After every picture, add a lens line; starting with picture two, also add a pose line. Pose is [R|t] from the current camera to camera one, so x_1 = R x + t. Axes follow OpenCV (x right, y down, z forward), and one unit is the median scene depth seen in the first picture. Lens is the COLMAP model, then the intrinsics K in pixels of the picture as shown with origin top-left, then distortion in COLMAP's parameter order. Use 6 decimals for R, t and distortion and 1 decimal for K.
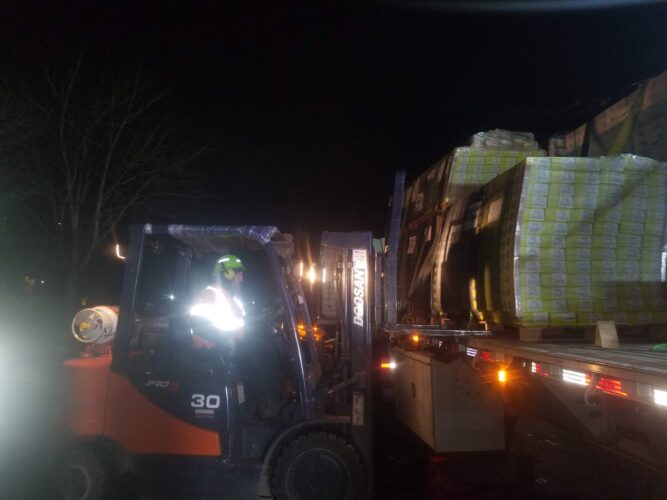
lens RADIAL K [[522.5, 0, 331.6], [0, 522.5, 269.9], [0, 0, 1]] dist [0.241384, -0.424117]
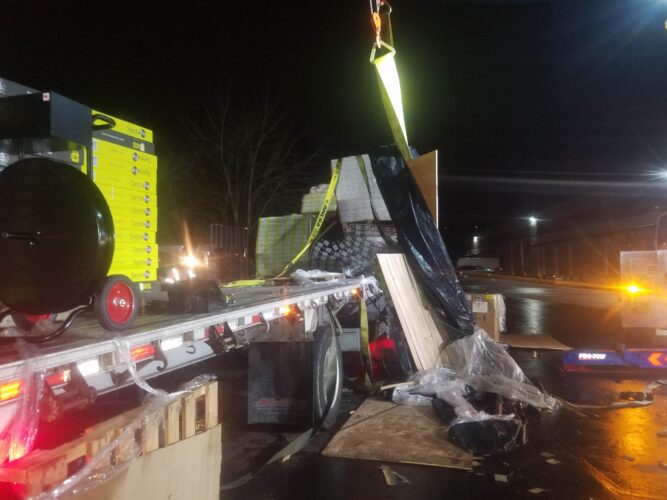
lens RADIAL K [[522.5, 0, 331.6], [0, 522.5, 269.9], [0, 0, 1]] dist [0.241384, -0.424117]
pose [[0.931319, -0.044728, -0.361447, 1.665298], [0.069339, 0.996054, 0.055402, -0.066745], [0.357542, -0.076660, 0.930745, -1.403761]]
